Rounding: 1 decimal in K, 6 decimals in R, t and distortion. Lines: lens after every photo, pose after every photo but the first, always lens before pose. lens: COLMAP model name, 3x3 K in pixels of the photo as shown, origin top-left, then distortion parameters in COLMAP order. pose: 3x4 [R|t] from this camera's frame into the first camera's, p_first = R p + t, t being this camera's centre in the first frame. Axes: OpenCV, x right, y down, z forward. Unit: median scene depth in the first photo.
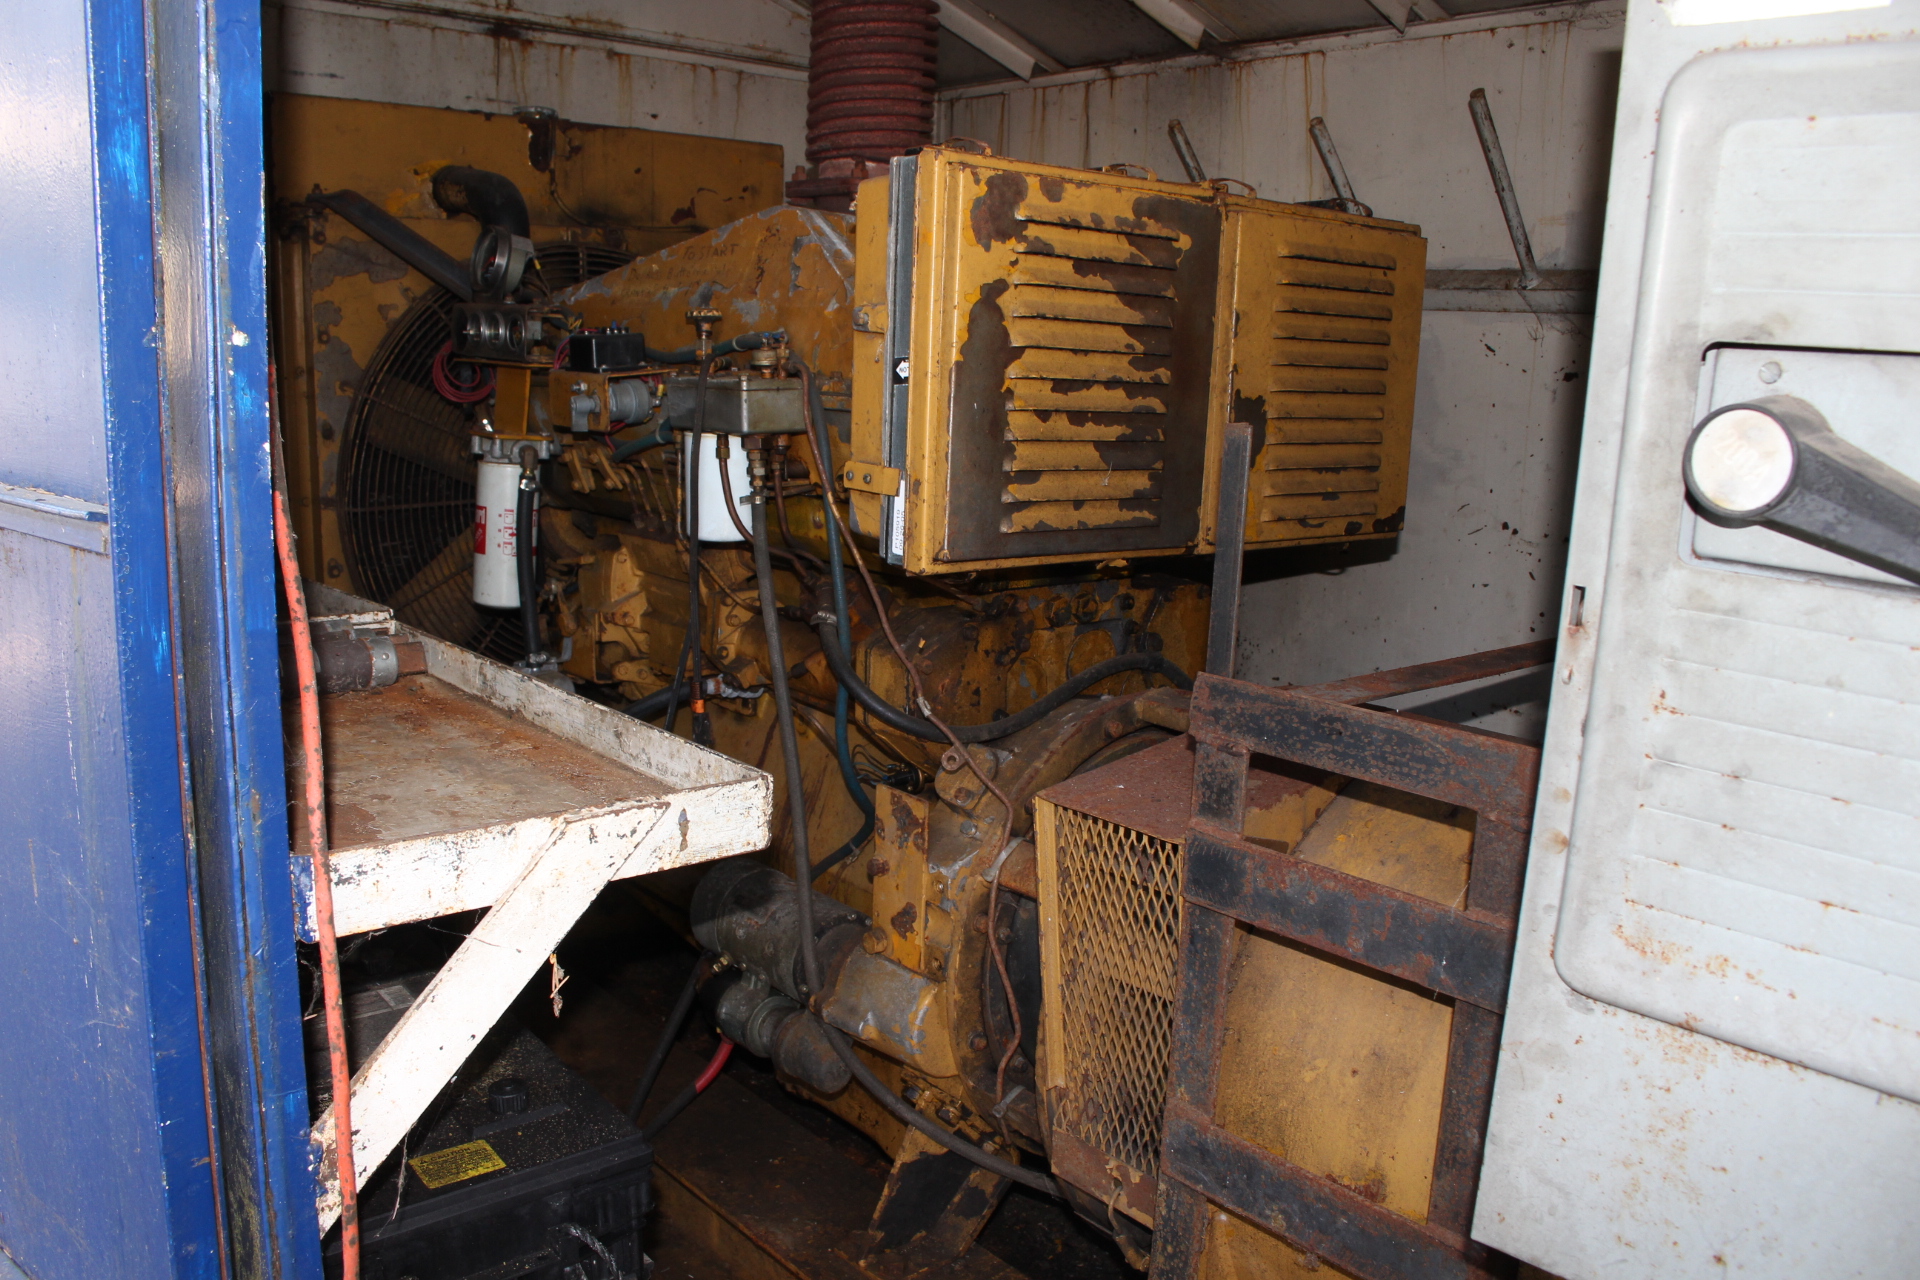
lens RADIAL K [[1573.0, 0, 947.8], [0, 1573.0, 638.7], [0, 0, 1]] dist [-0.138021, -0.000538]
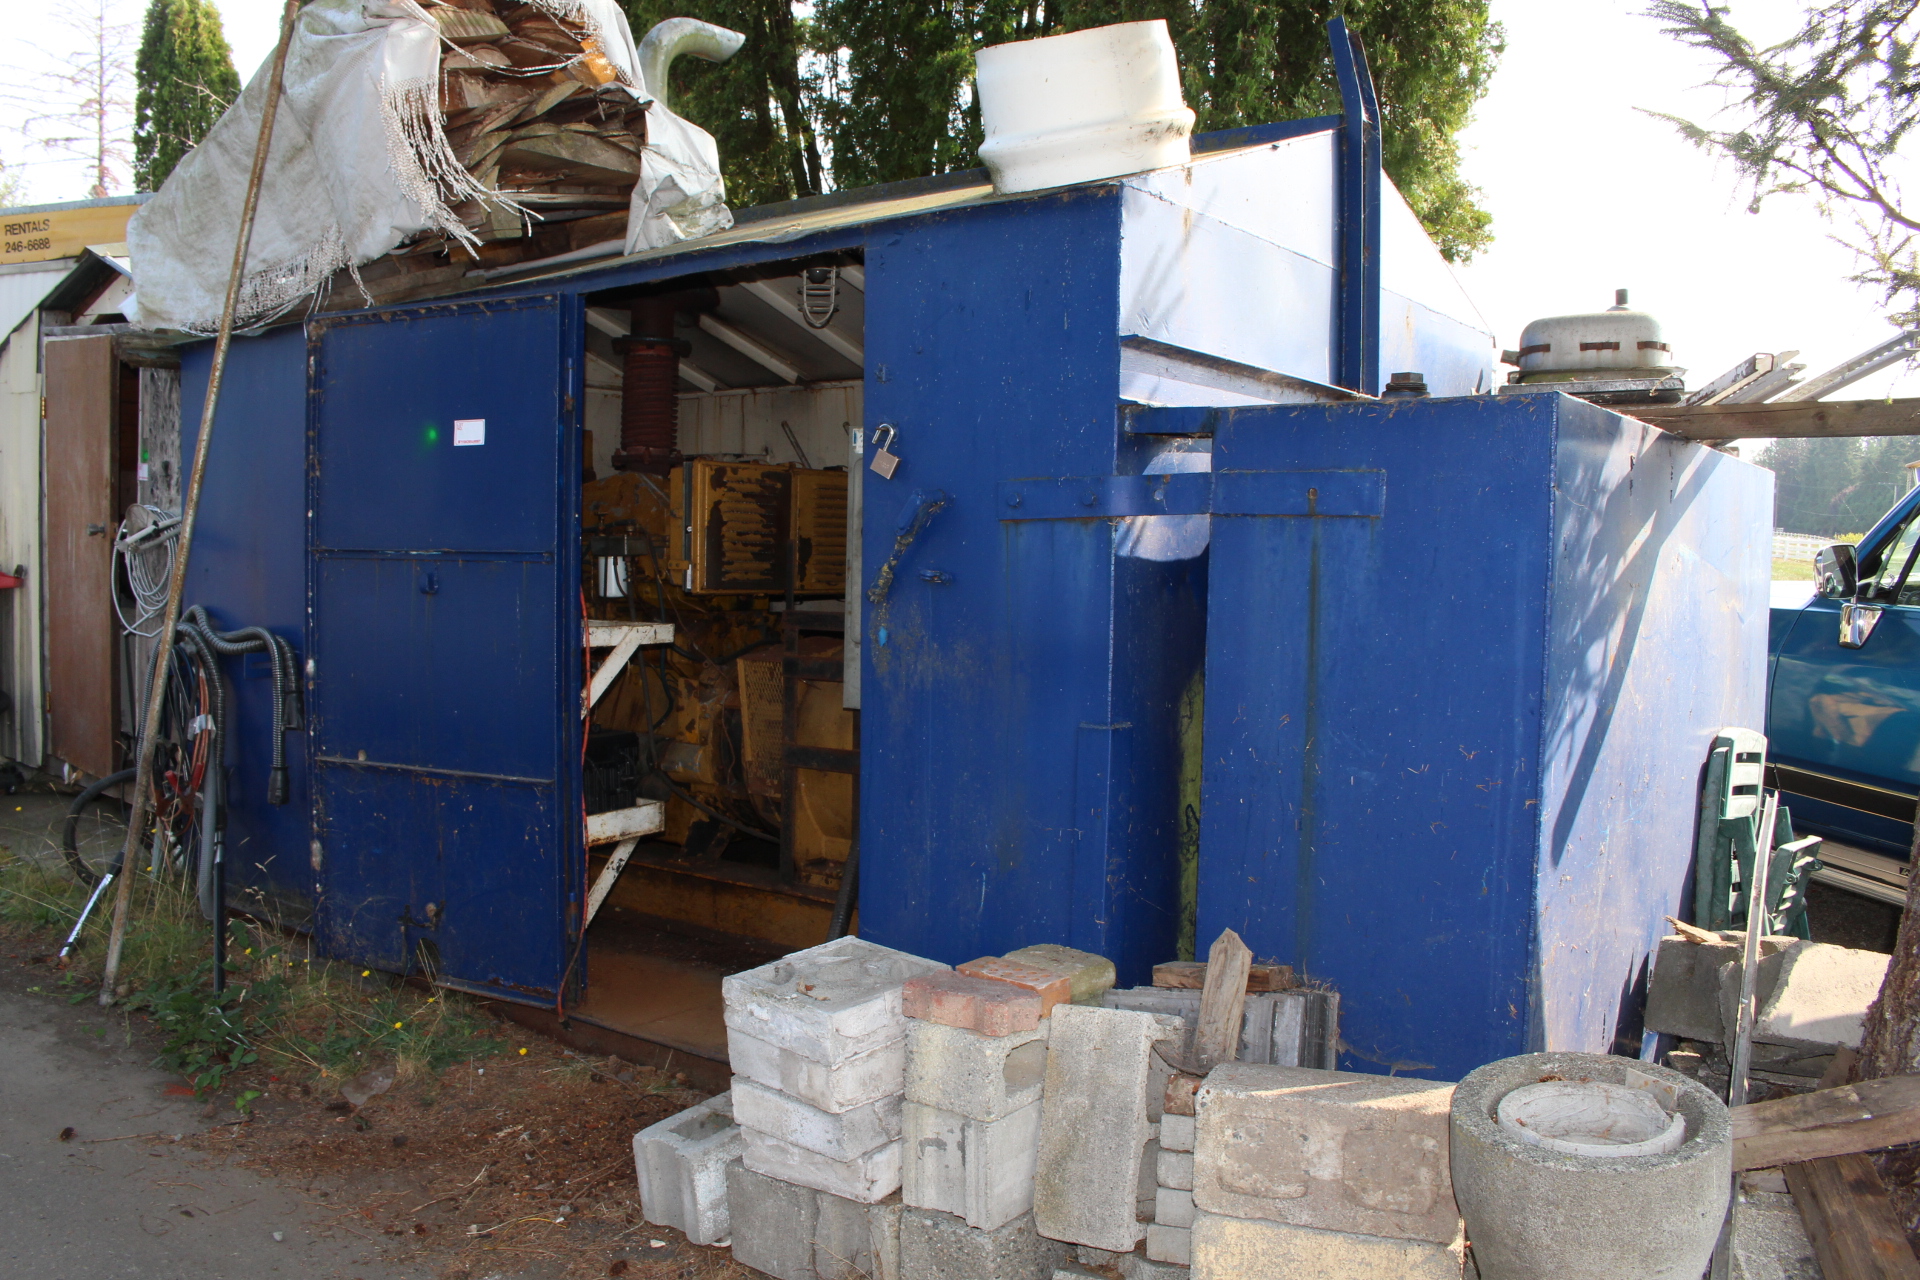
lens RADIAL K [[1573.0, 0, 960.5], [0, 1573.0, 643.0], [0, 0, 1]] dist [-0.138021, -0.000538]
pose [[0.974737, -0.033935, 0.220763, -0.187726], [0.060631, 0.991479, -0.115297, 0.423873], [-0.214969, 0.125769, 0.968489, -2.005504]]
